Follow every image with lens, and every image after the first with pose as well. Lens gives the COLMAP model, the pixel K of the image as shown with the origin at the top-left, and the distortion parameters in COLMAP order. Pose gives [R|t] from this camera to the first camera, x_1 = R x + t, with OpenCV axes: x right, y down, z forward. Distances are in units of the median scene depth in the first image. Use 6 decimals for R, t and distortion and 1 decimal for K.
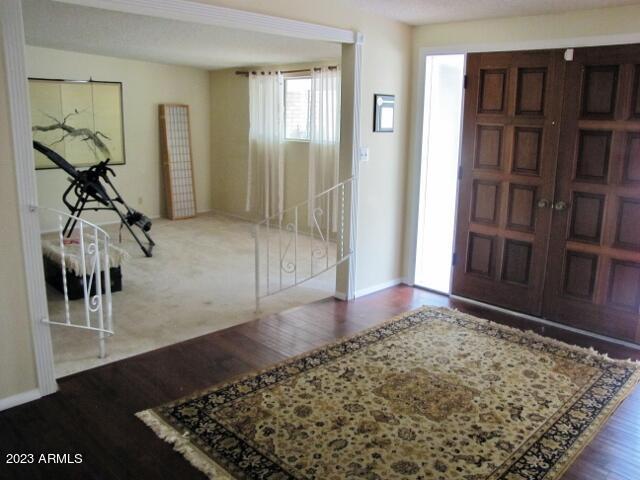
lens RADIAL K [[538.4, 0, 321.6], [0, 538.4, 241.6], [0, 0, 1]] dist [-0.181329, 0.158092]
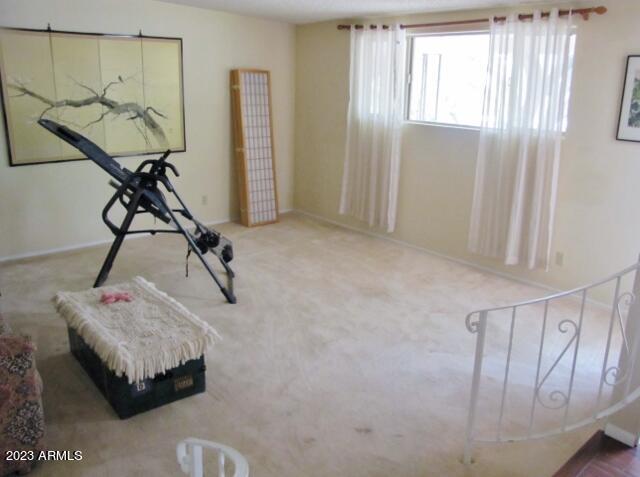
lens RADIAL K [[538.4, 0, 320.4], [0, 538.4, 235.1], [0, 0, 1]] dist [-0.181329, 0.158092]
pose [[0.997683, 0.020788, -0.064776, -0.150049], [-0.017519, 0.998564, 0.050628, -0.078826], [0.065736, -0.049376, 0.996615, 0.296895]]
